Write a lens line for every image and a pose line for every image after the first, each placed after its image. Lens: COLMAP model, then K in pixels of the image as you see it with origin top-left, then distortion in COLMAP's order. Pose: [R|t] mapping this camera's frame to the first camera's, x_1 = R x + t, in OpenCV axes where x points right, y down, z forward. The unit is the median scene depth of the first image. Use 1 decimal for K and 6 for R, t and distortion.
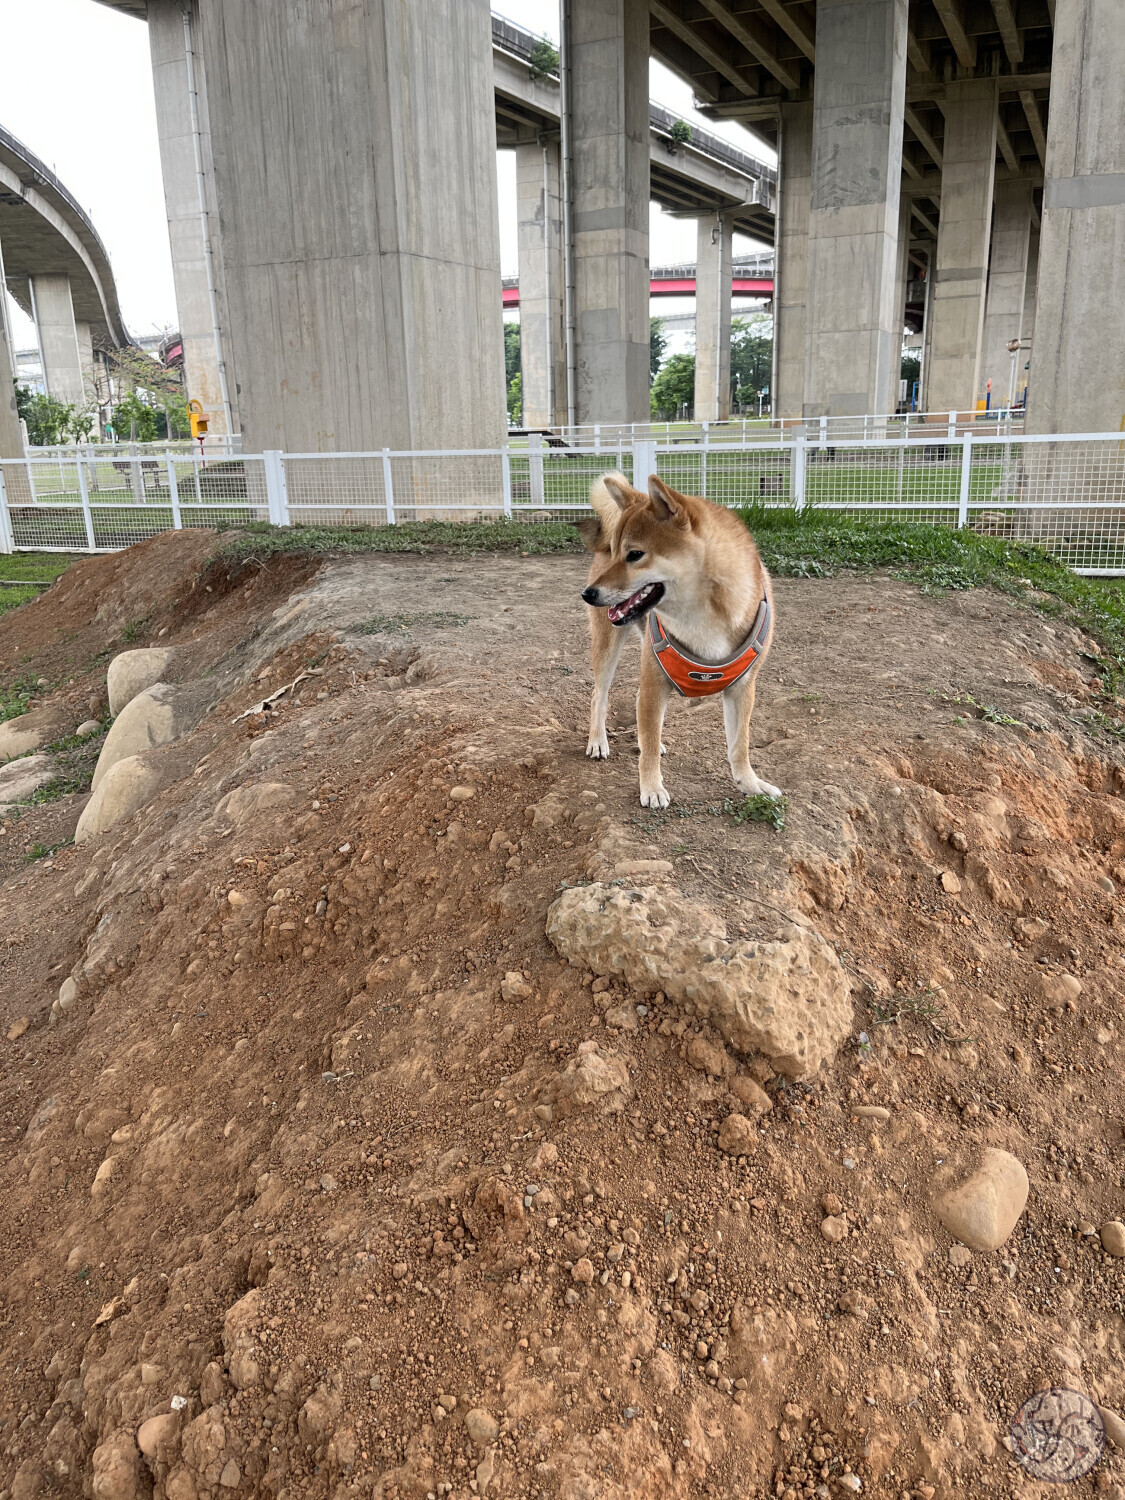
lens RADIAL K [[1142.8, 0, 538.7], [0, 1142.8, 752.1], [0, 0, 1]] dist [0.061108, -0.088550]
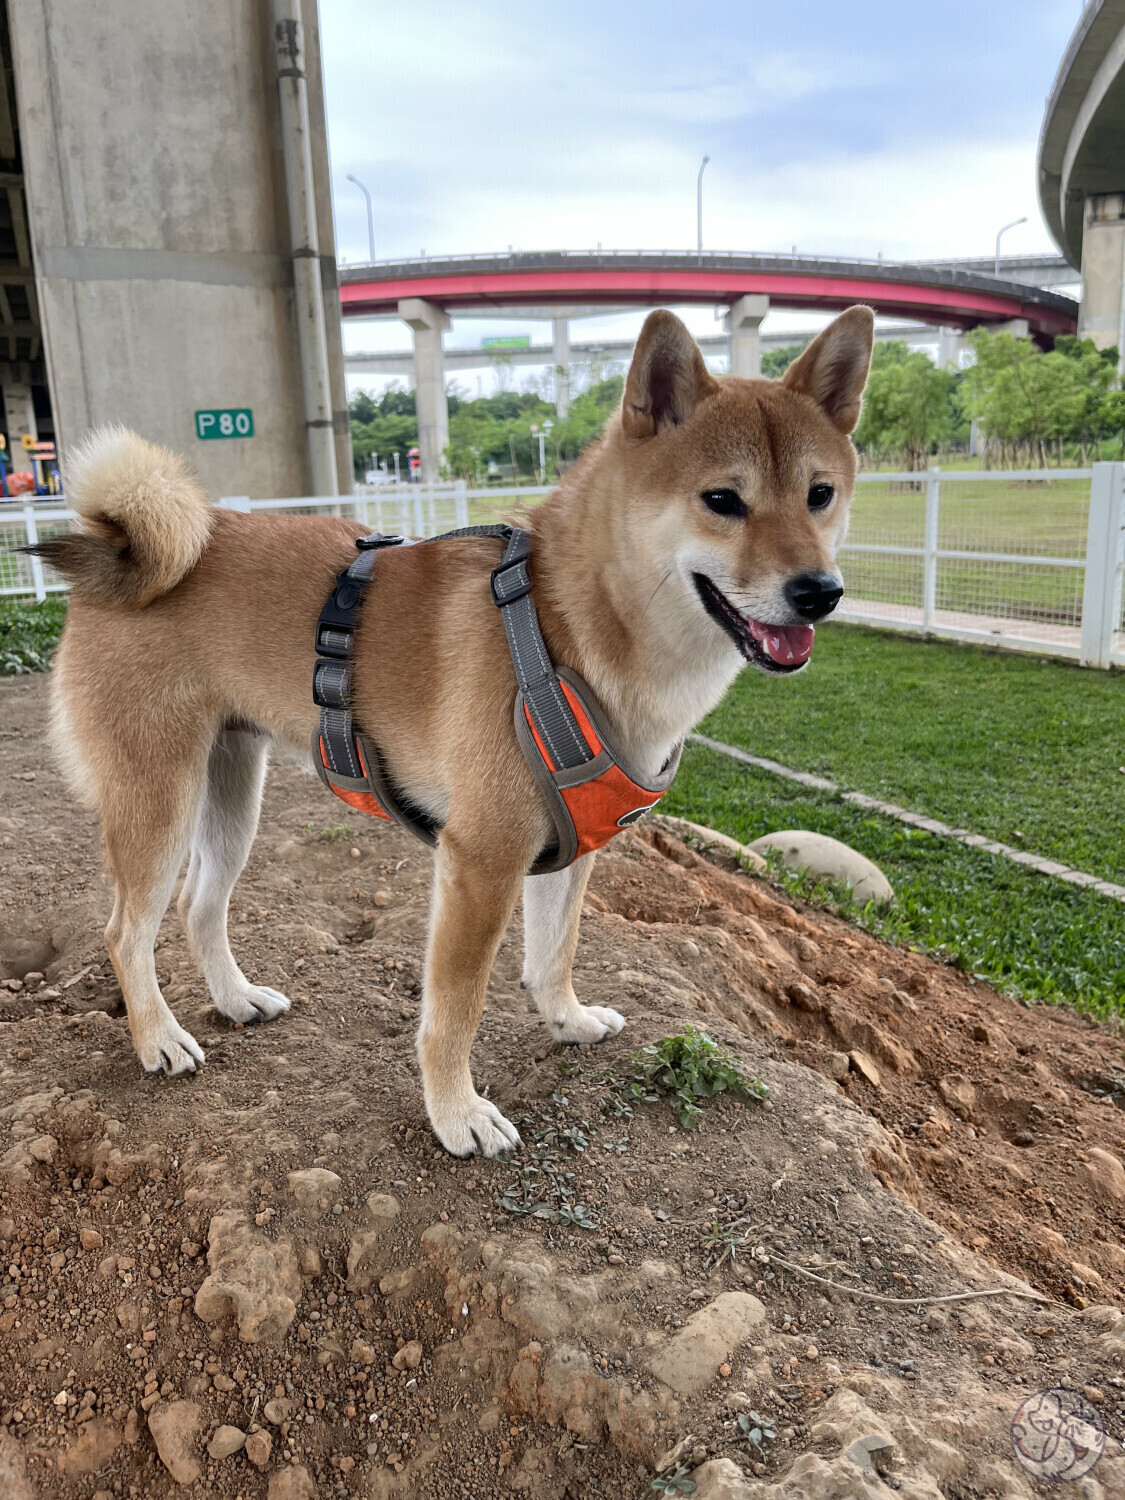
lens RADIAL K [[1140.3, 0, 562.5], [0, 1140.3, 750.0], [0, 0, 1]] dist [0.063351, -0.114405]
pose [[0.657261, -0.165101, 0.735357, -0.170884], [0.223986, 0.974415, 0.018575, -0.098728], [-0.719610, 0.152501, 0.677426, 0.636723]]
